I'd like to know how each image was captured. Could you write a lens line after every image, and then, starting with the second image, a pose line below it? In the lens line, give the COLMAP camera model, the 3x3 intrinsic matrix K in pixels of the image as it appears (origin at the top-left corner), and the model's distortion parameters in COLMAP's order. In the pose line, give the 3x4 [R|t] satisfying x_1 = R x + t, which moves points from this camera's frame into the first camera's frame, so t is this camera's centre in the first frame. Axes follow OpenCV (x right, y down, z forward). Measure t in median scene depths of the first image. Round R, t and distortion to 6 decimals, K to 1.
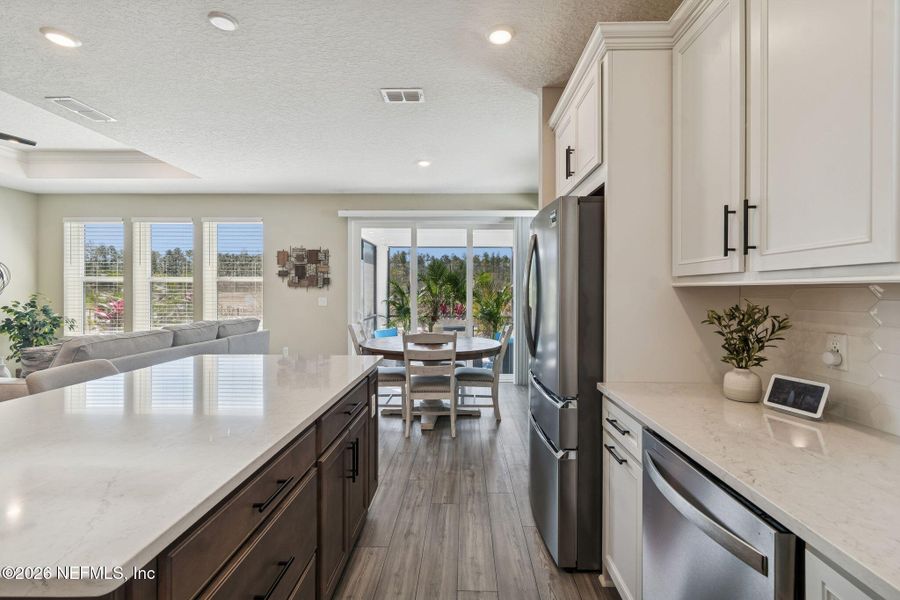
lens RADIAL K [[402.5, 0, 450.4], [0, 402.5, 296.4], [0, 0, 1]] dist [0.009703, -0.002595]
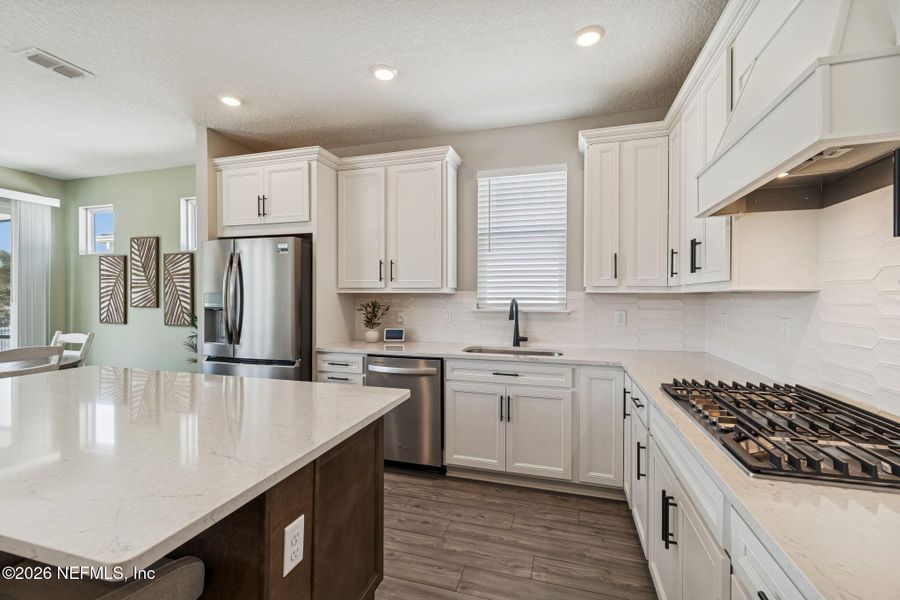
lens RADIAL K [[402.5, 0, 441.1], [0, 402.5, 297.4], [0, 0, 1]] dist [0.009703, -0.002595]
pose [[0.291826, -0.003213, 0.956466, -0.547174], [0.009609, 0.999954, 0.000427, 0.000483], [-0.956423, 0.009066, 0.291843, -0.020061]]
